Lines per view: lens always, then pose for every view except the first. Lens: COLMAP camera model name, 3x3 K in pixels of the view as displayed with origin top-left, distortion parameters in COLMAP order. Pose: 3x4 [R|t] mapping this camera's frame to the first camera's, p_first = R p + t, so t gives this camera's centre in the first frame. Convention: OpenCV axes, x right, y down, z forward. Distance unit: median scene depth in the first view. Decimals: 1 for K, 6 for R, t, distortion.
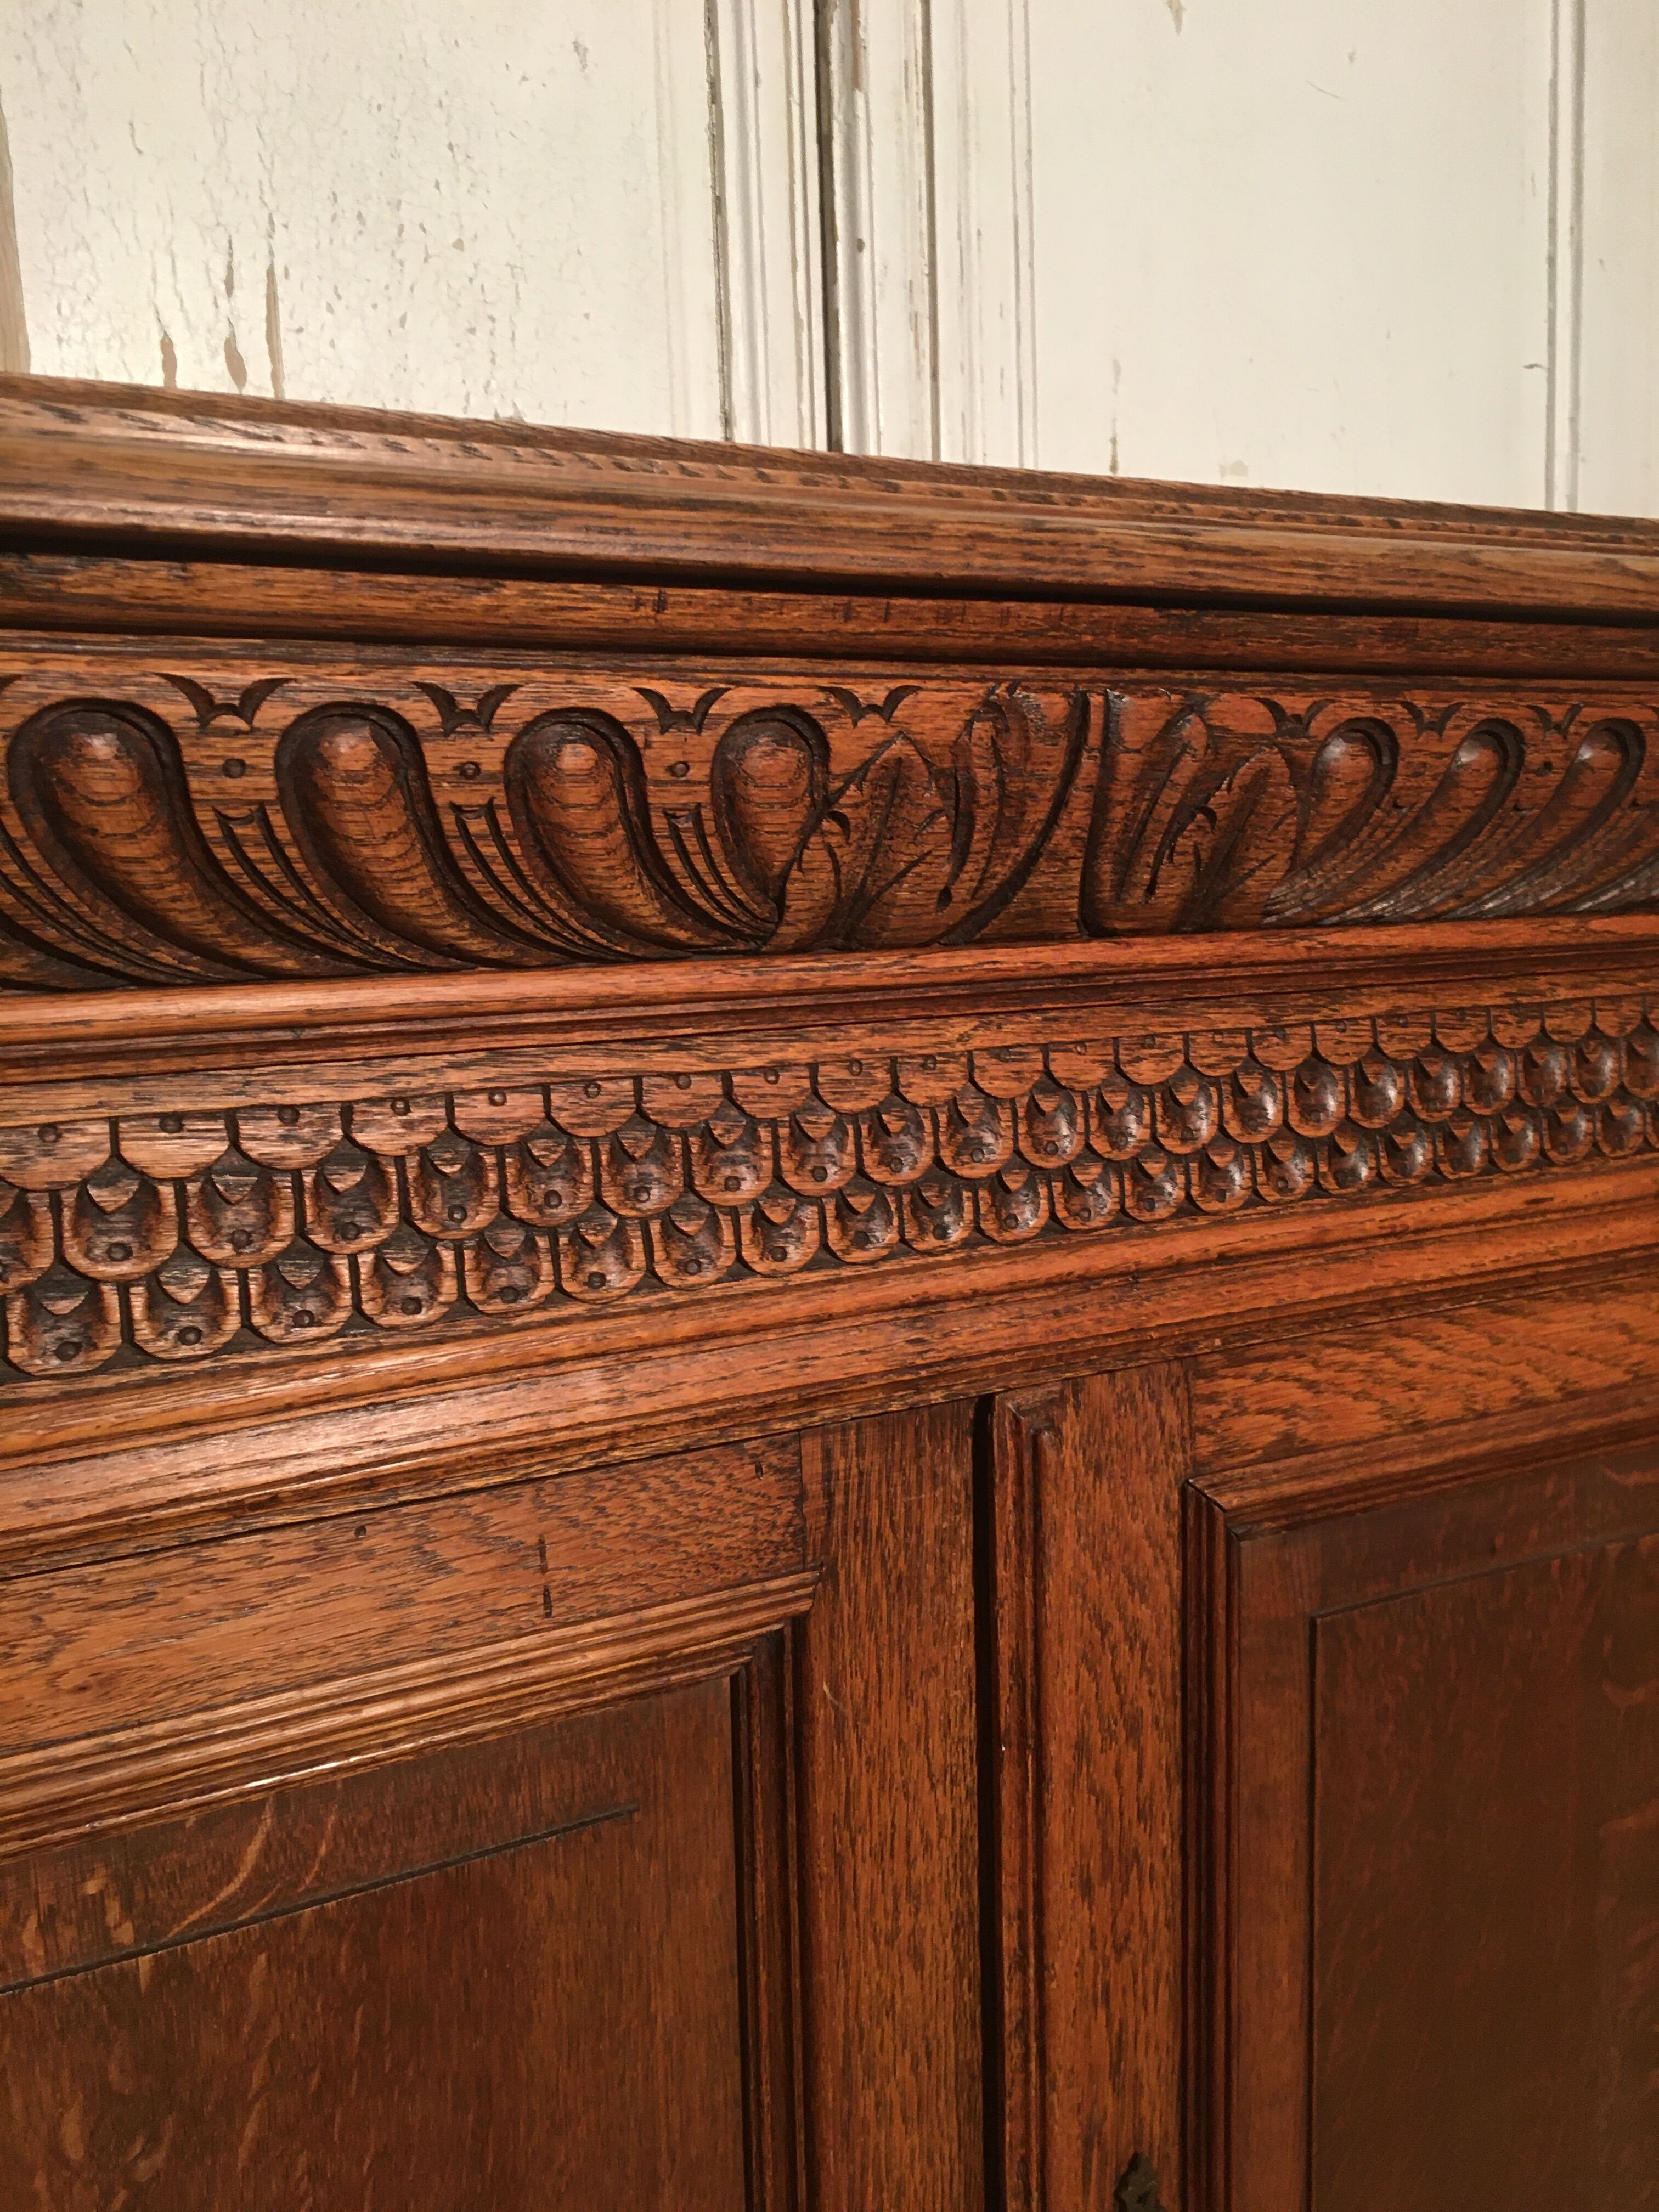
lens RADIAL K [[1893.2, 0, 829.0], [0, 1893.2, 1096.8], [0, 0, 1]] dist [0.075780, -0.110349]
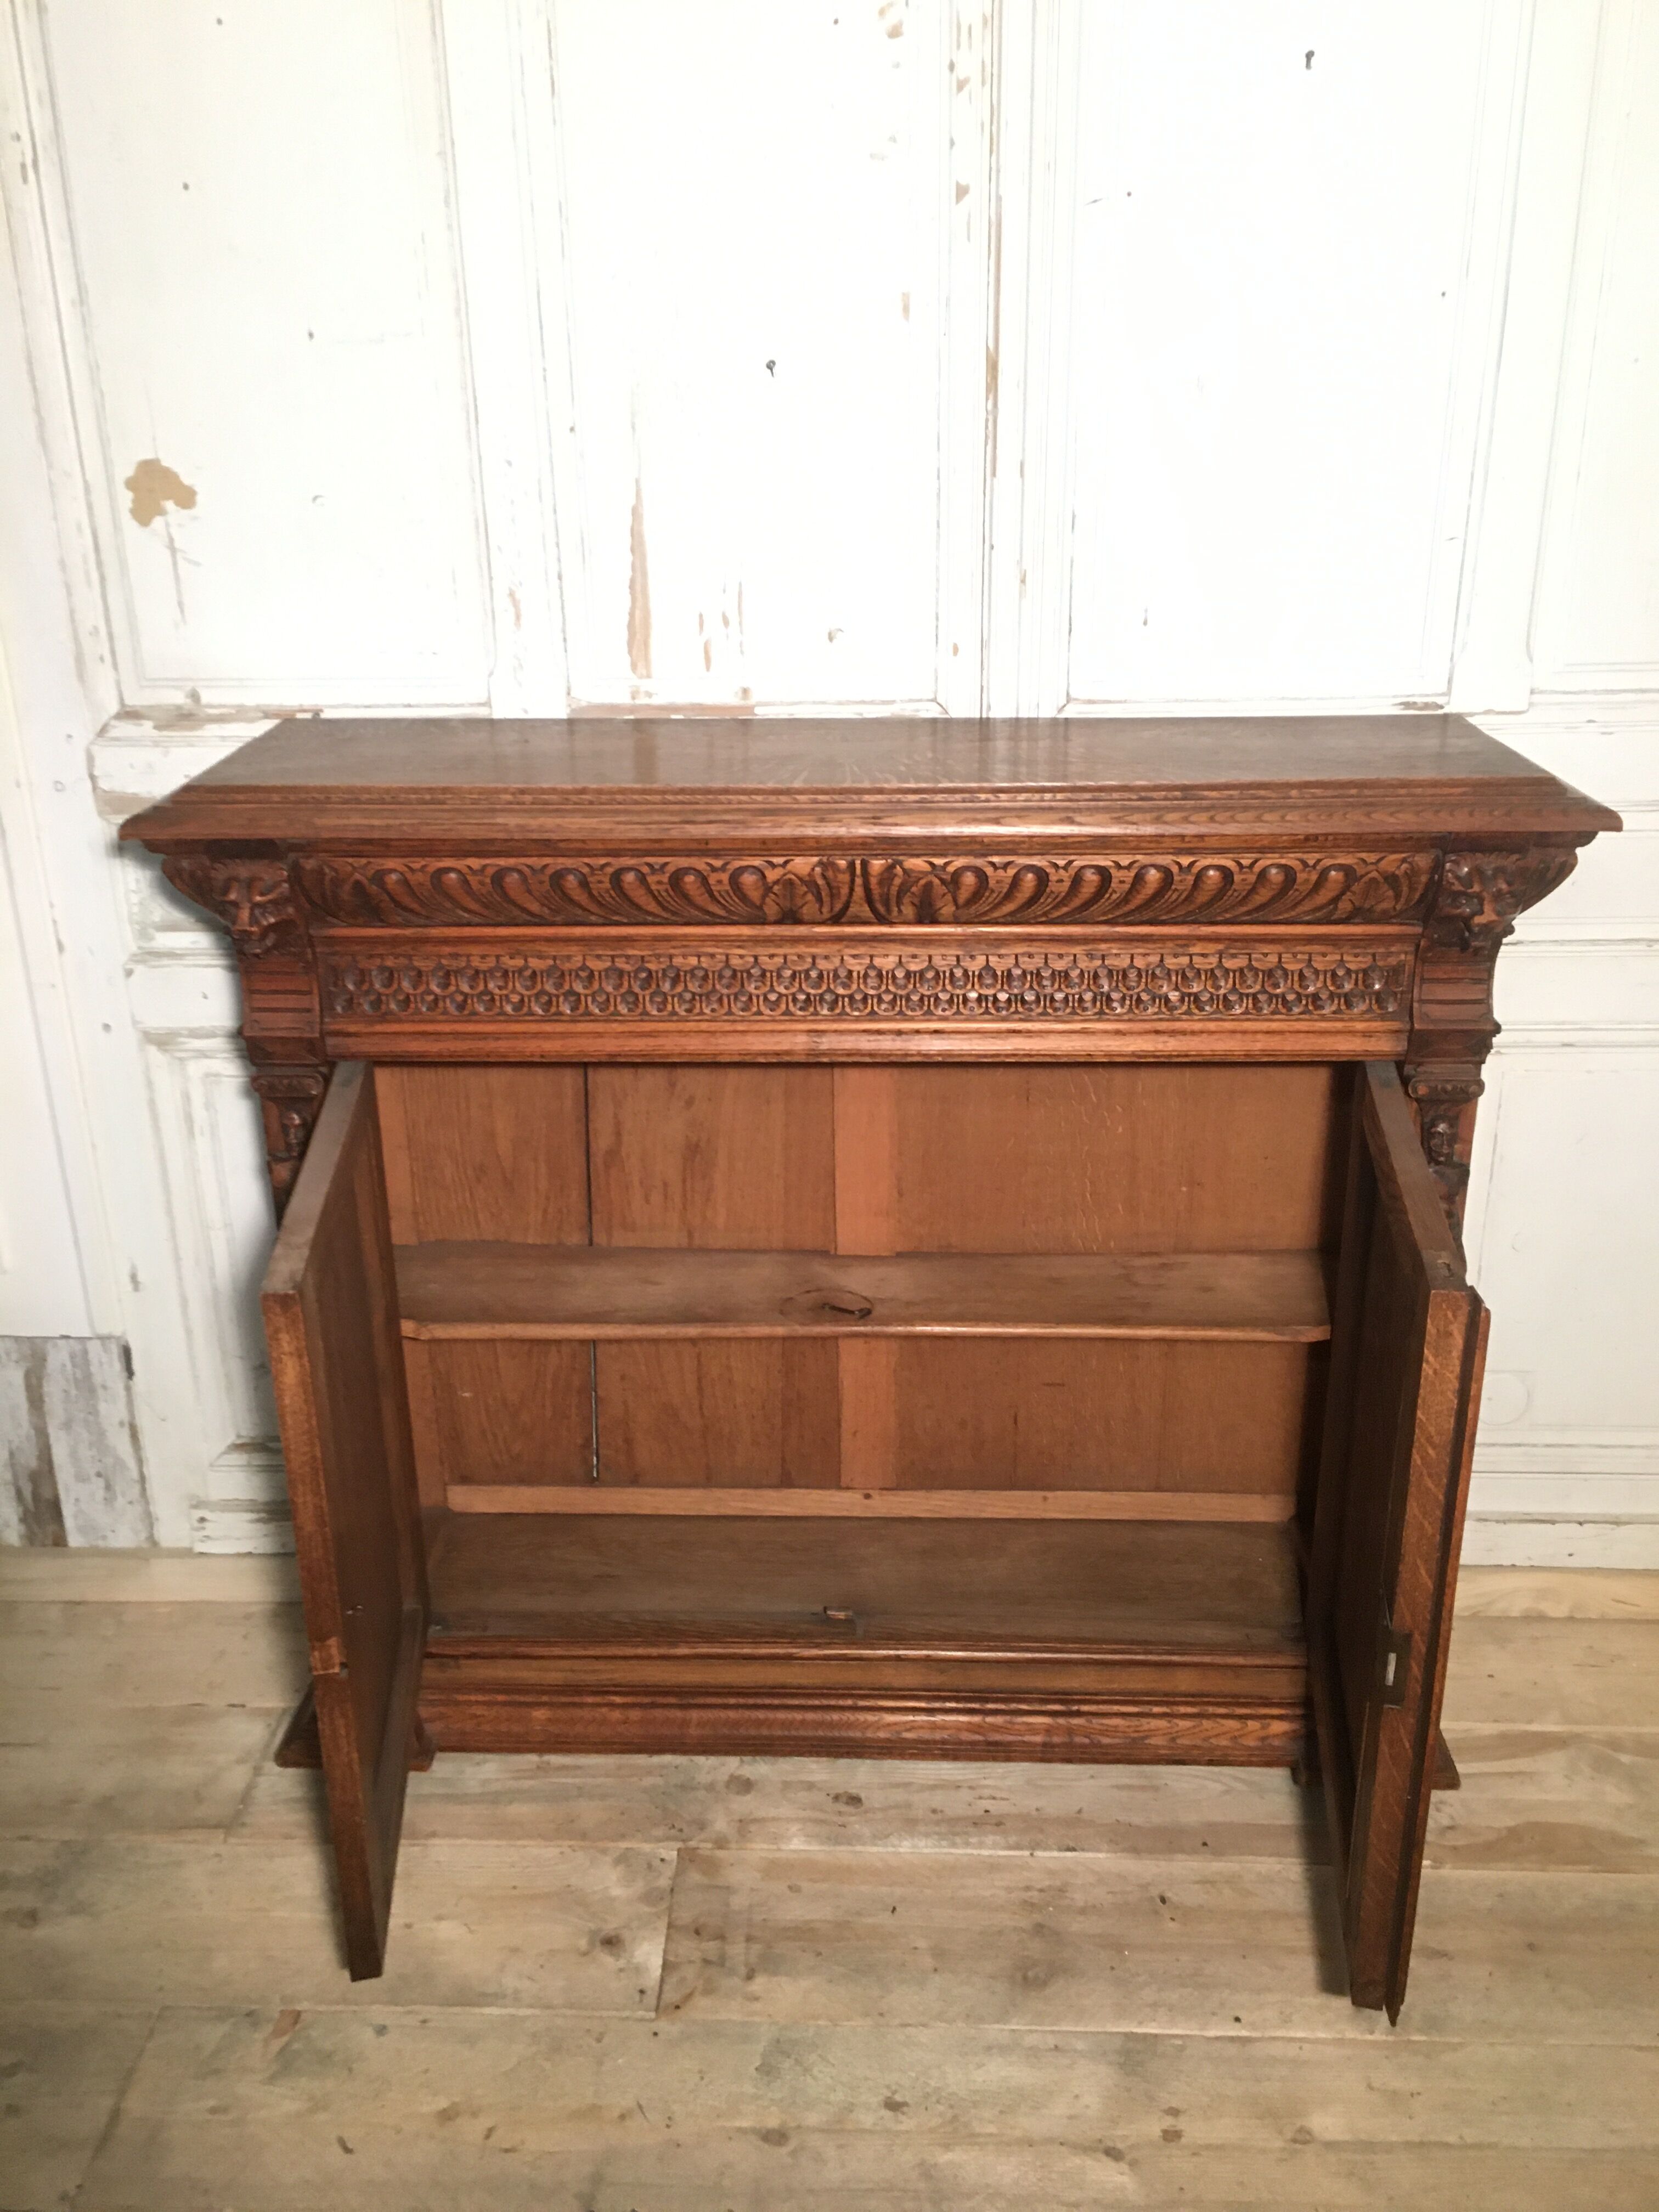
lens RADIAL K [[1893.2, 0, 837.9], [0, 1893.2, 1107.1], [0, 0, 1]] dist [0.075780, -0.110349]
pose [[0.859825, 0.206028, -0.467176, 1.712593], [-0.071464, 0.954529, 0.289426, -0.746068], [0.505563, -0.215470, 0.835451, -1.806982]]
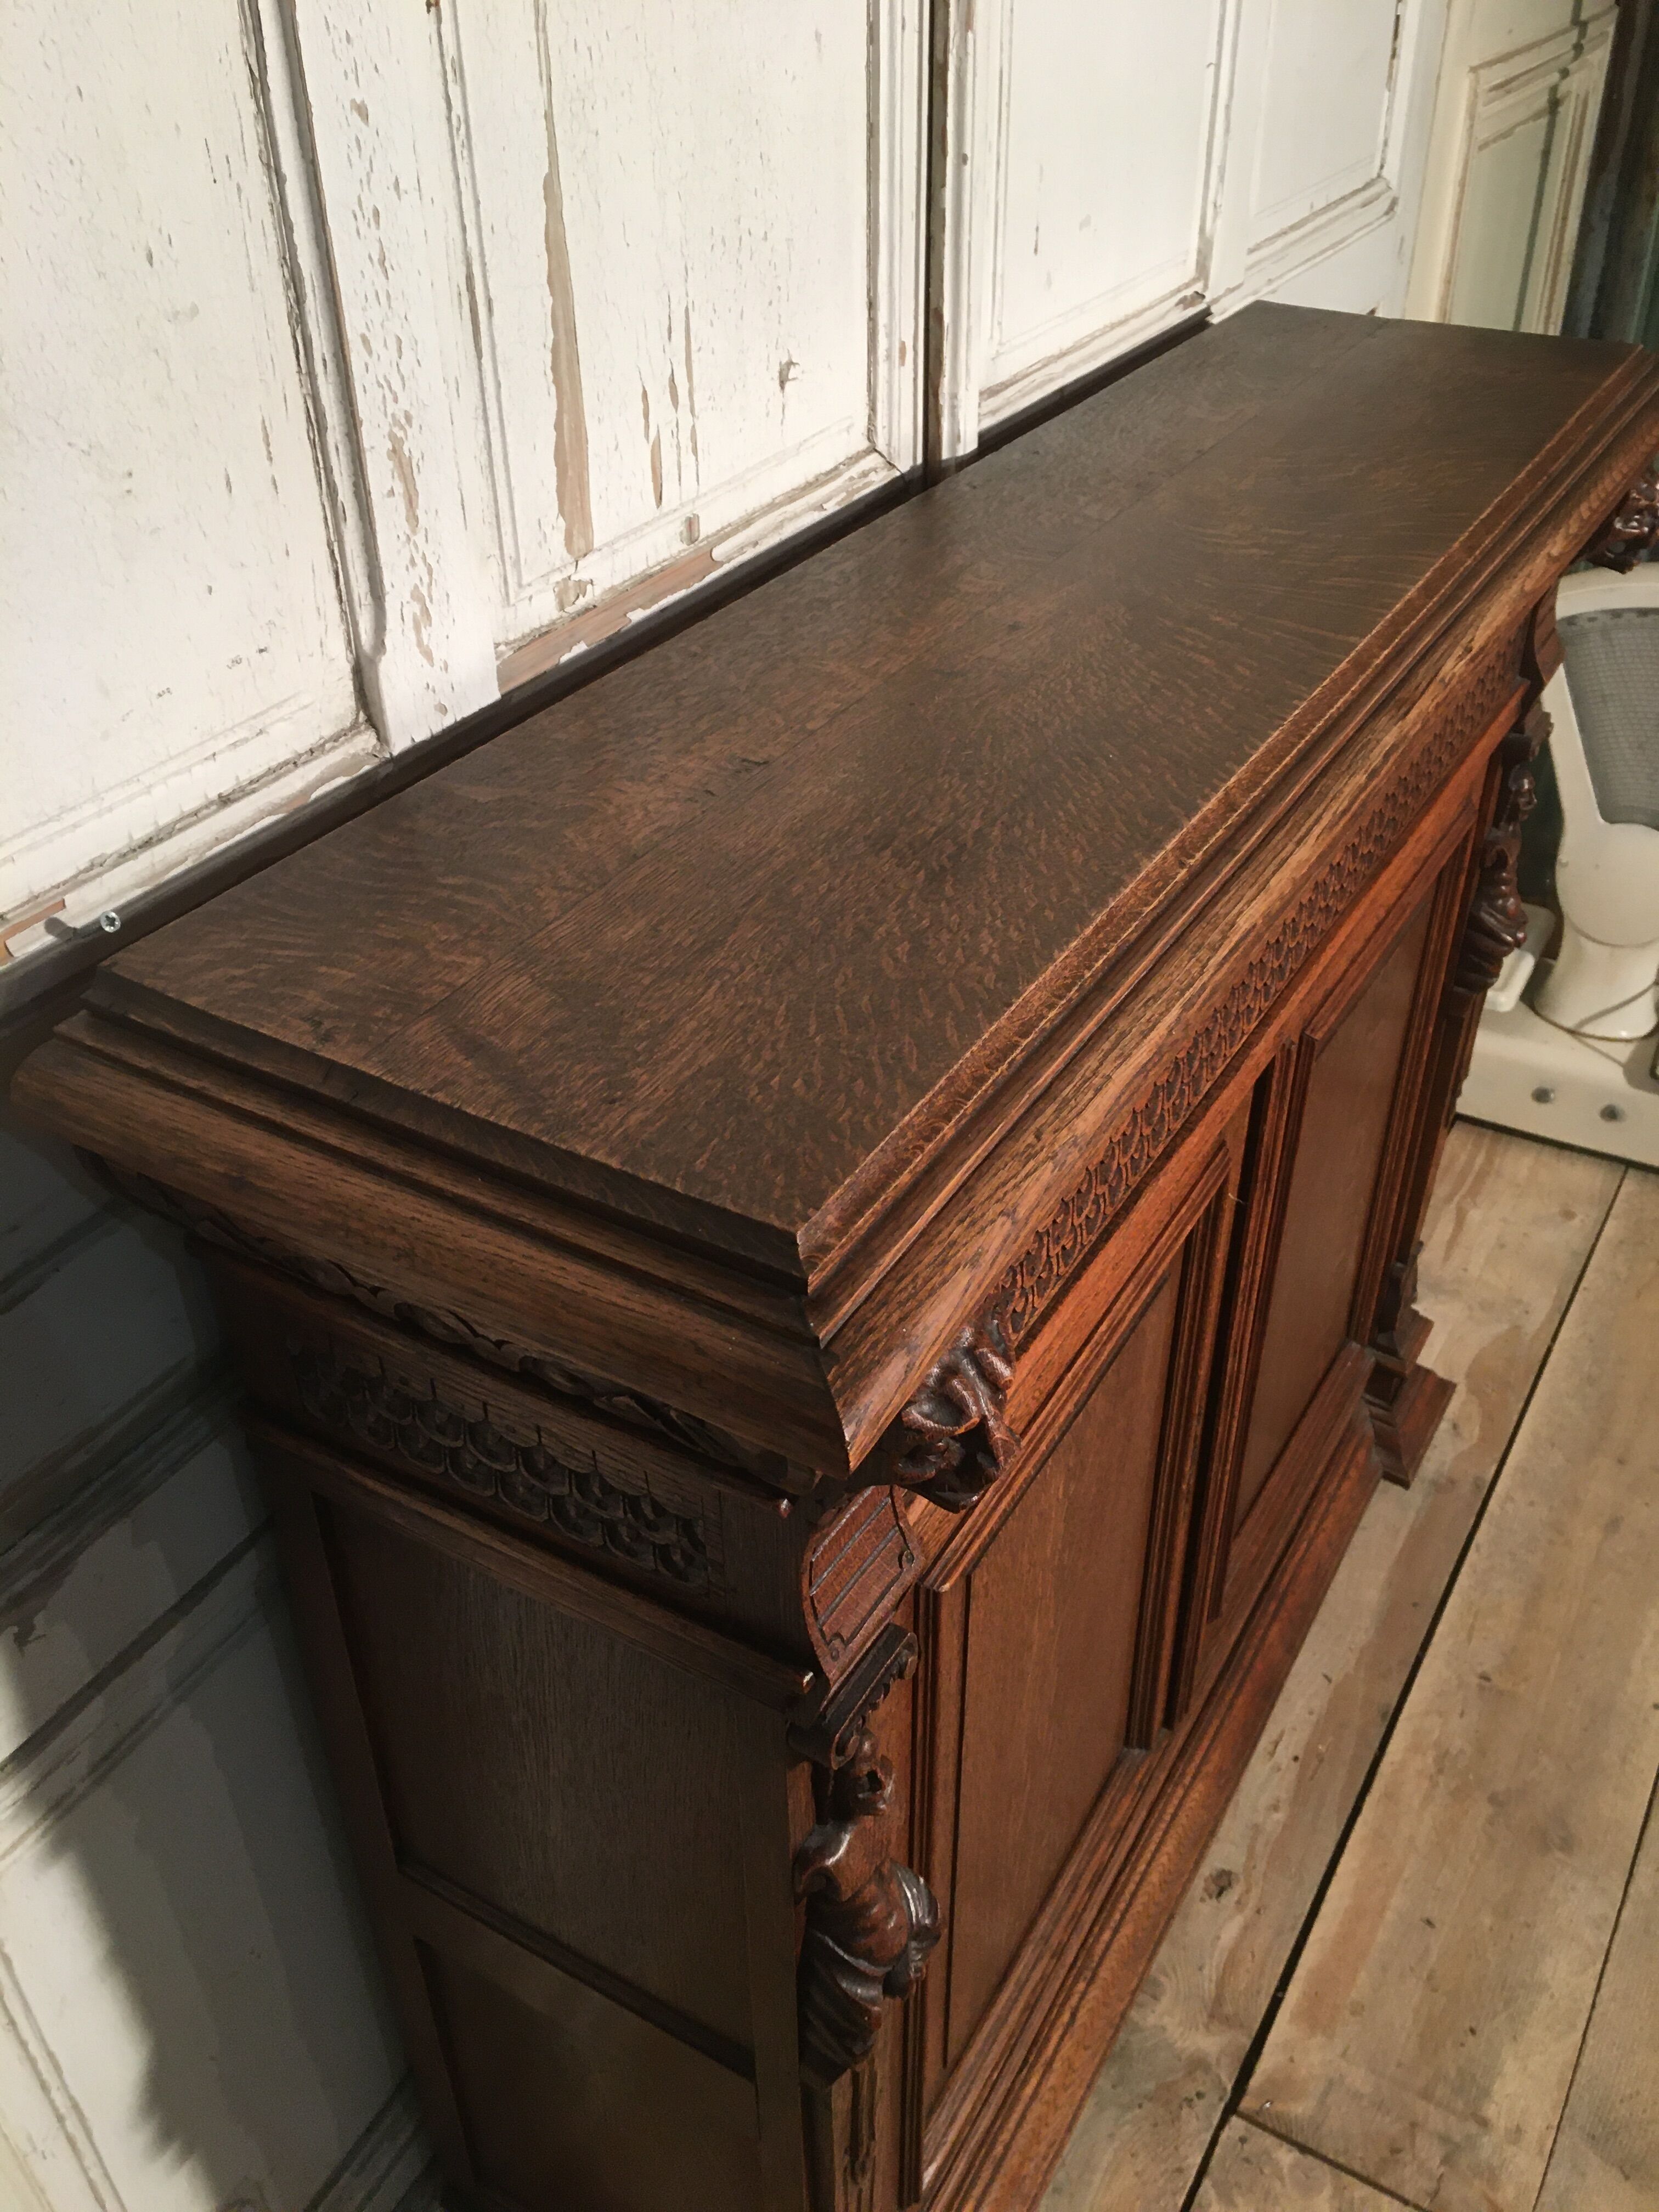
lens RADIAL K [[1893.2, 0, 831.1], [0, 1893.2, 1118.4], [0, 0, 1]] dist [0.075780, -0.110349]
pose [[0.858076, -0.280427, 0.430193, -1.335848], [0.043721, 0.874583, 0.482900, -0.837844], [-0.511658, -0.395556, 0.762720, -0.350400]]
